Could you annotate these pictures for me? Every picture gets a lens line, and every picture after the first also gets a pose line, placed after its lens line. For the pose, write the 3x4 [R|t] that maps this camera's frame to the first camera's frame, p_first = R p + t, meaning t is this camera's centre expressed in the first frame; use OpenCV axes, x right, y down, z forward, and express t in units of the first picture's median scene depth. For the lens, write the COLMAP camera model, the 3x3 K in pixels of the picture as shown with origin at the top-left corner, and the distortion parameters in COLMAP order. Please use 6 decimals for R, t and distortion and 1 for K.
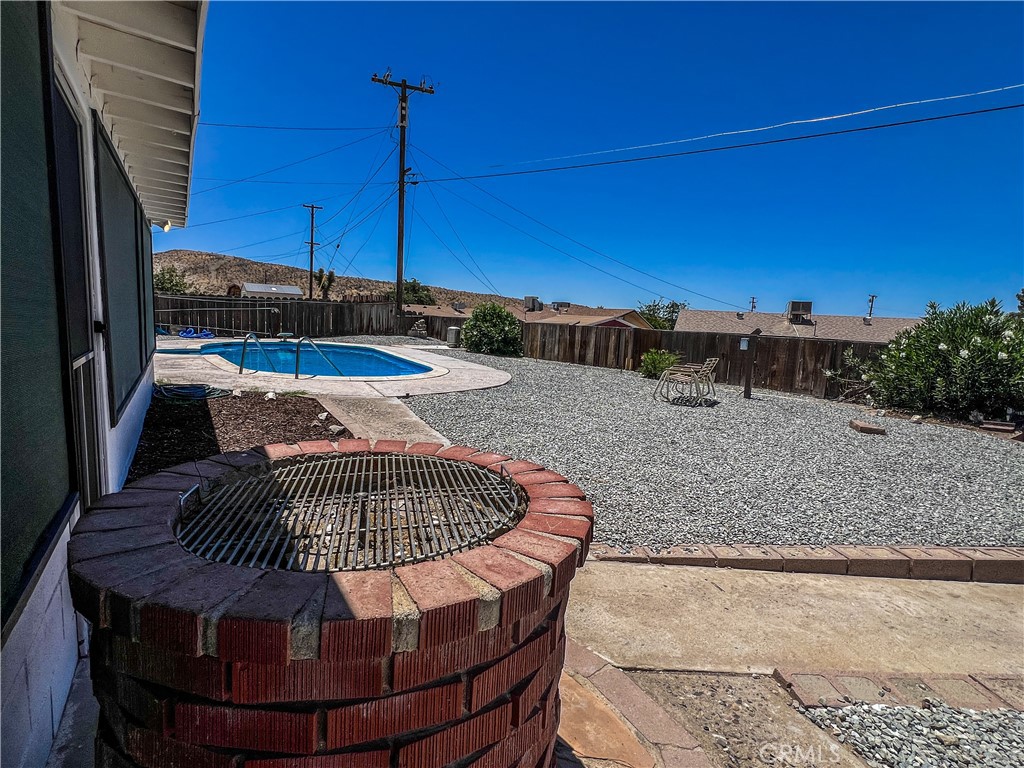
lens RADIAL K [[502.9, 0, 510.2], [0, 502.9, 387.3], [0, 0, 1]] dist [-0.001116, -0.000164]
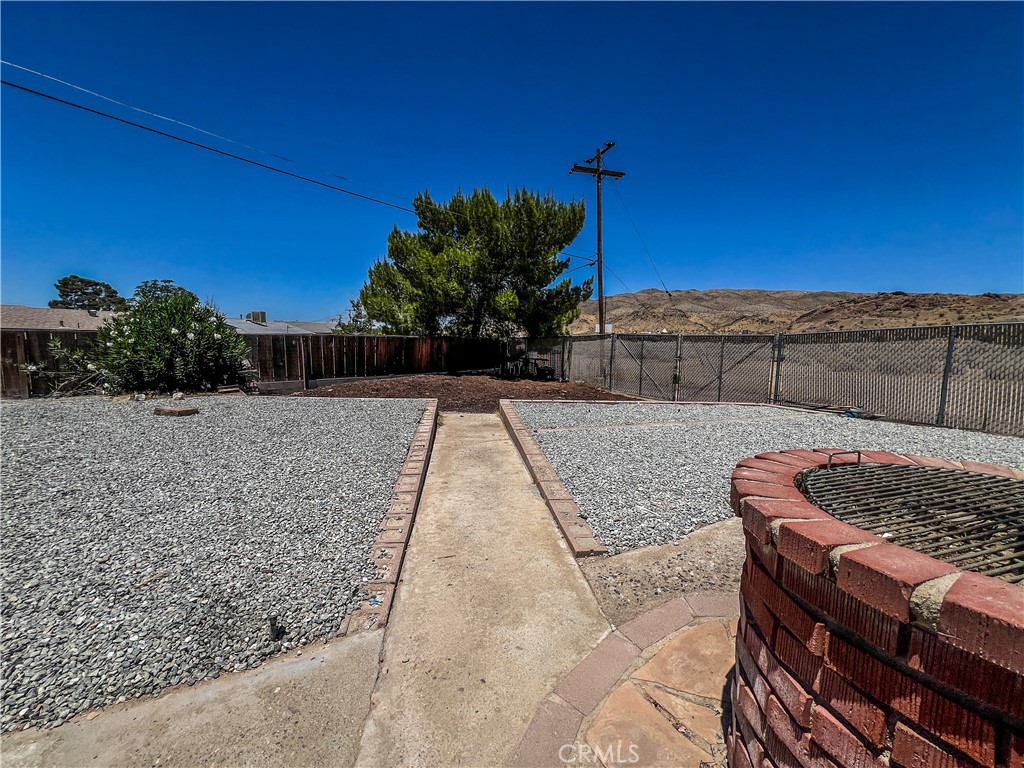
lens RADIAL K [[410.7, 0, 511.9], [0, 410.7, 379.0], [0, 0, 1]] dist [0.001322, -0.000703]
pose [[-0.037682, -0.155943, 0.987047, -0.124635], [0.116351, 0.980346, 0.159326, -0.032700], [-0.992493, 0.120847, -0.018797, 0.248787]]
